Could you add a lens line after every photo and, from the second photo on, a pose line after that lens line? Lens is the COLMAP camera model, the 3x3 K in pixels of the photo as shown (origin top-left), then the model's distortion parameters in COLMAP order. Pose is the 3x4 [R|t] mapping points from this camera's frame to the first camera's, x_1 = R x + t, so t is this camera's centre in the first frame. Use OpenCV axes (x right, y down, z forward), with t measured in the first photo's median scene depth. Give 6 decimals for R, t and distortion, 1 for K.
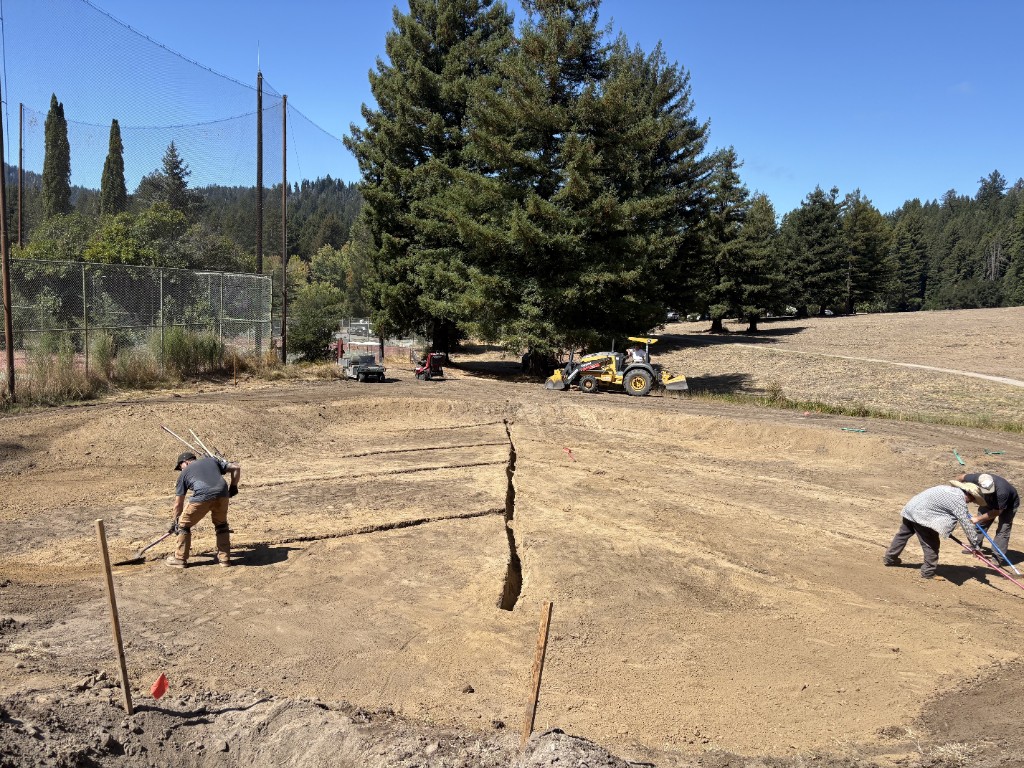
lens RADIAL K [[778.6, 0, 512.0], [0, 778.6, 384.0], [0, 0, 1]] dist [0.104887, -0.129272]
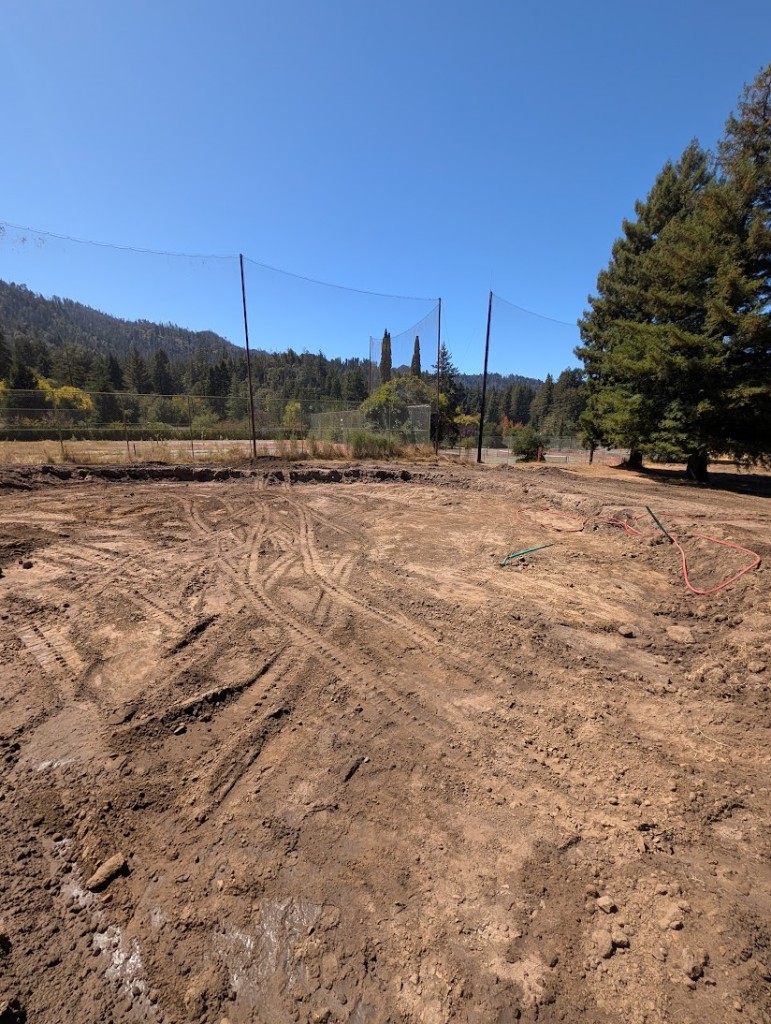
lens RADIAL K [[392.4, 0, 385.5], [0, 392.4, 512.0], [0, 0, 1]] dist [-0.000407, -0.000419]
pose [[0.630964, 0.133513, -0.764238, 0.297628], [-0.072484, 0.990917, 0.113270, 0.009706], [0.772419, -0.016075, 0.634910, 0.300651]]
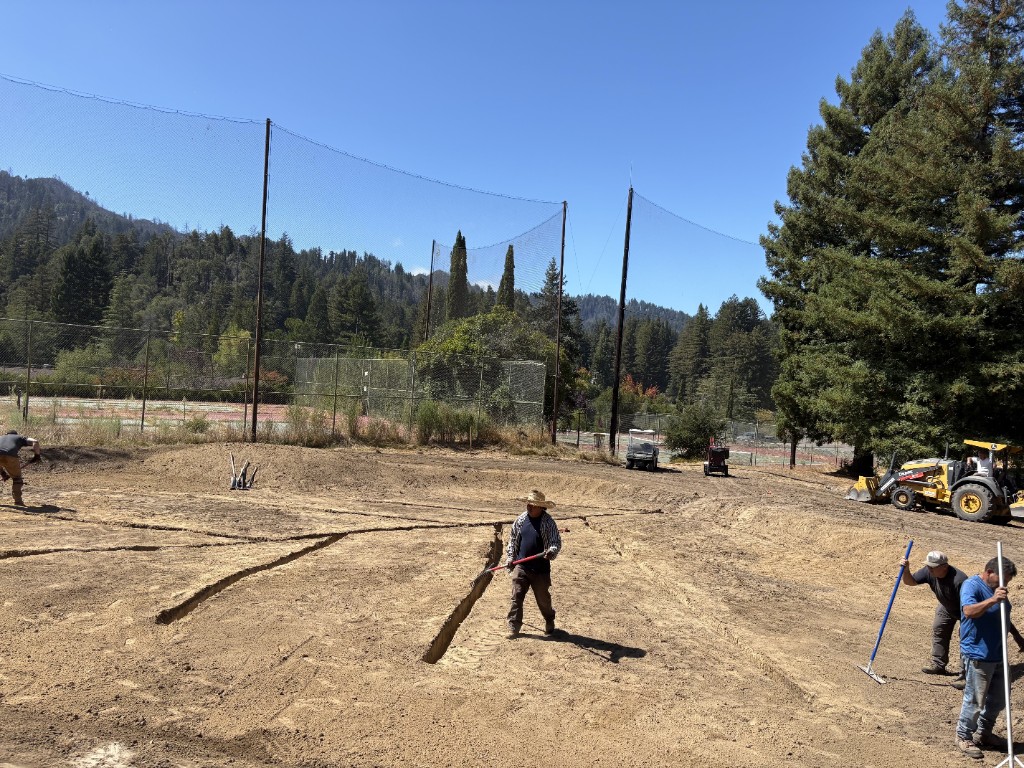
lens RADIAL K [[778.6, 0, 512.0], [0, 778.6, 384.0], [0, 0, 1]] dist [0.104887, -0.129272]
pose [[0.741410, 0.001941, -0.671049, 0.331613], [-0.103498, 0.988361, -0.111491, 0.015643], [0.663023, 0.152113, 0.732982, 0.154235]]
